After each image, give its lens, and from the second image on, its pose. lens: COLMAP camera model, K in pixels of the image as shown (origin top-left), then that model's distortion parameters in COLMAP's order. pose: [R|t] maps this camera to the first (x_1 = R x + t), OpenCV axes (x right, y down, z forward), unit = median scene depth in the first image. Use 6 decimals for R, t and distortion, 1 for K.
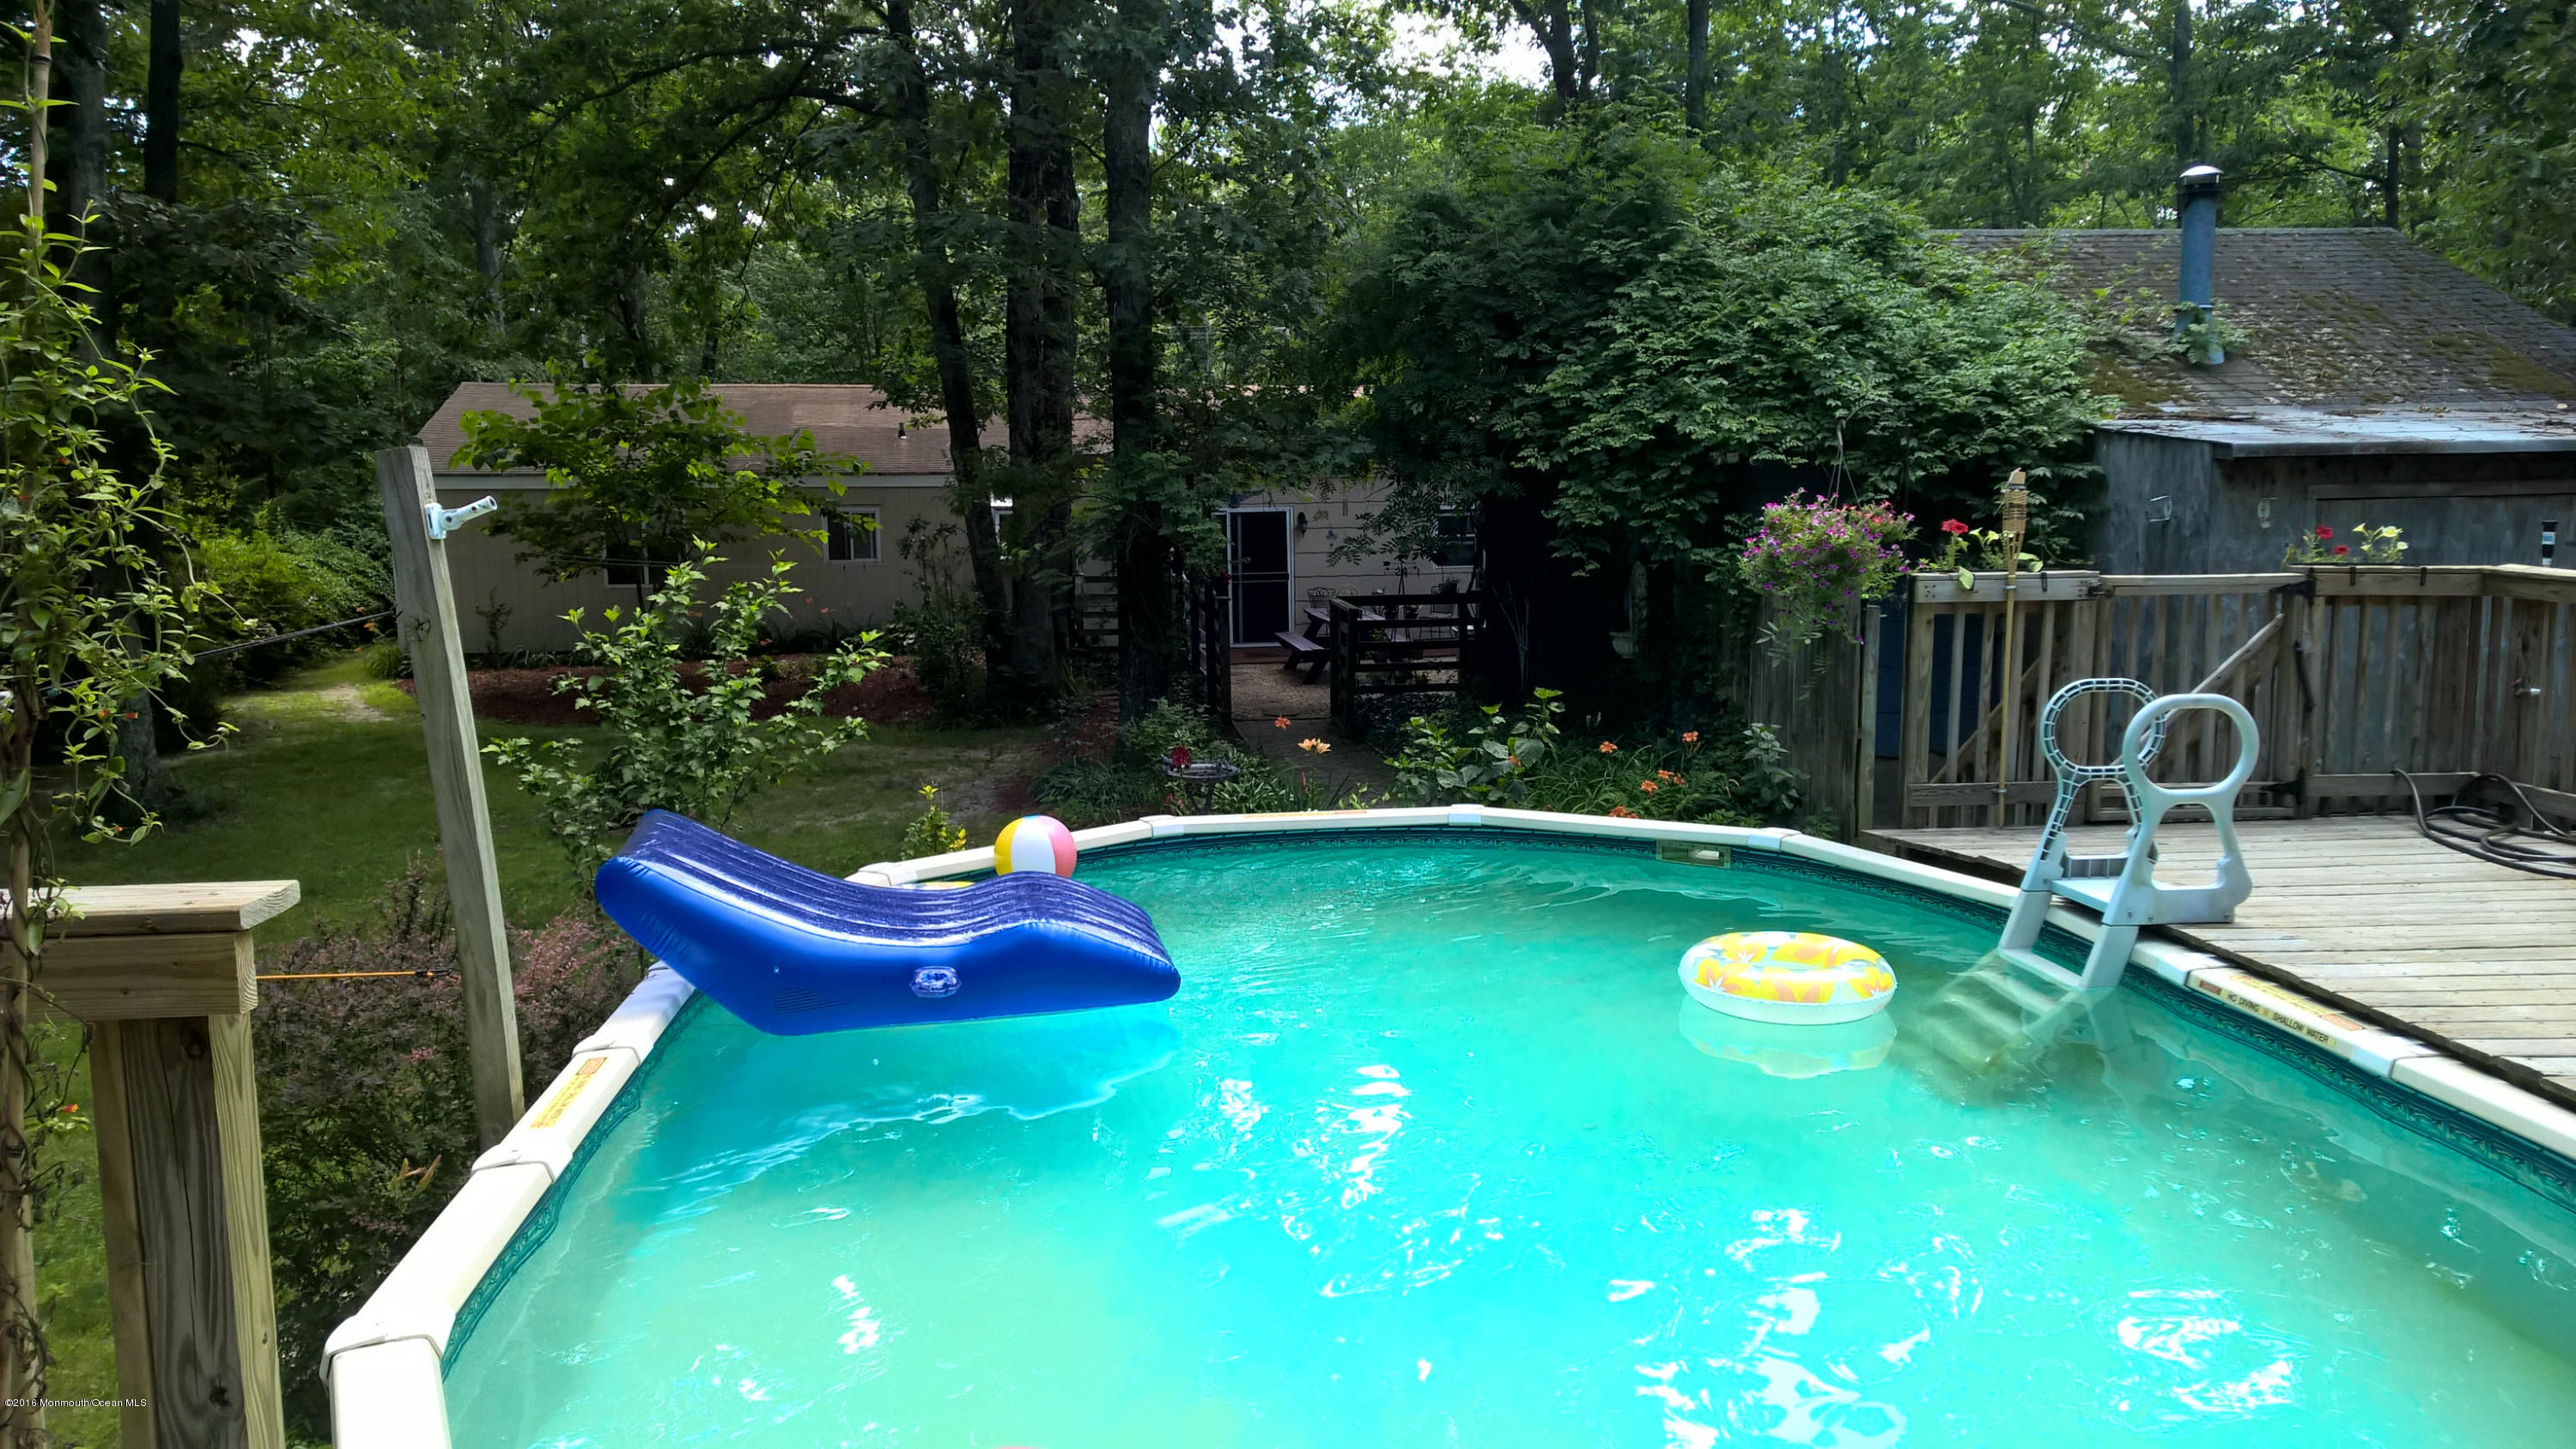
lens RADIAL K [[1698.4, 0, 1295.2], [0, 1698.4, 693.6], [0, 0, 1]] dist [0.067083, -0.069857]
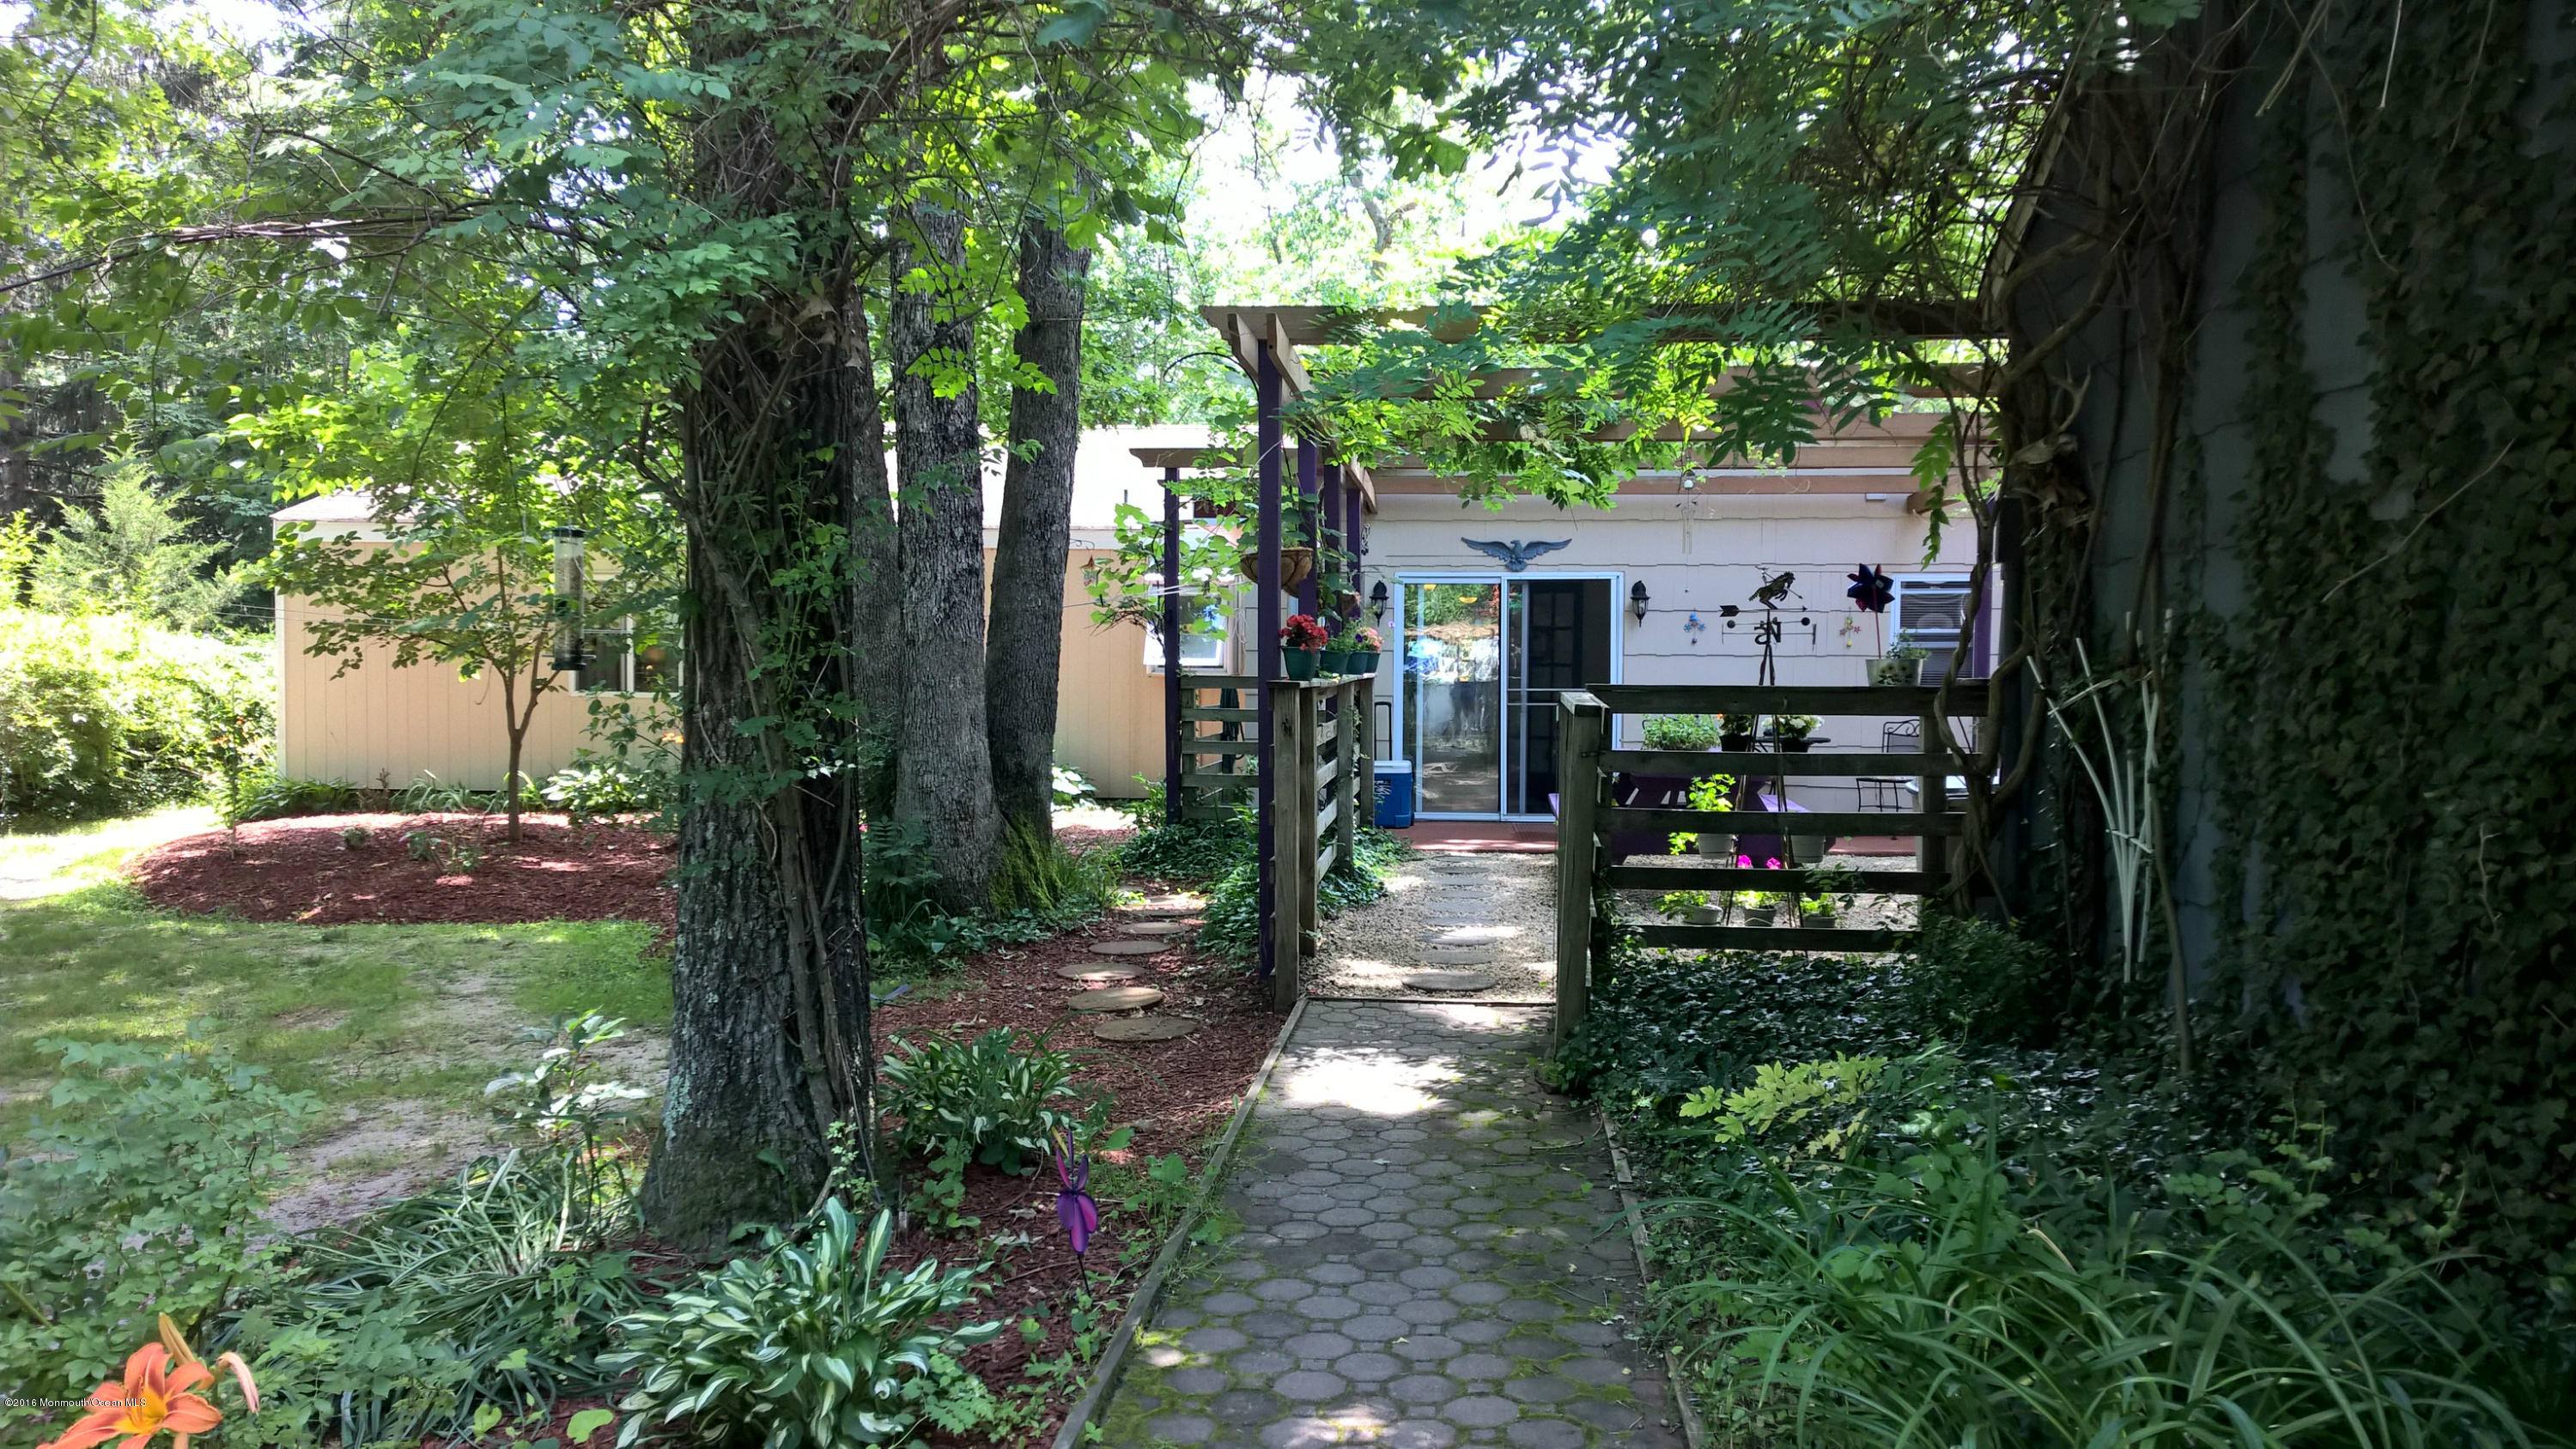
lens RADIAL K [[1698.4, 0, 1295.2], [0, 1698.4, 693.6], [0, 0, 1]] dist [0.067083, -0.069857]
pose [[0.964125, 0.024981, -0.264272, 0.059404], [-0.050778, 0.994534, -0.091238, -0.015381], [0.260548, 0.101384, 0.960123, 0.573110]]
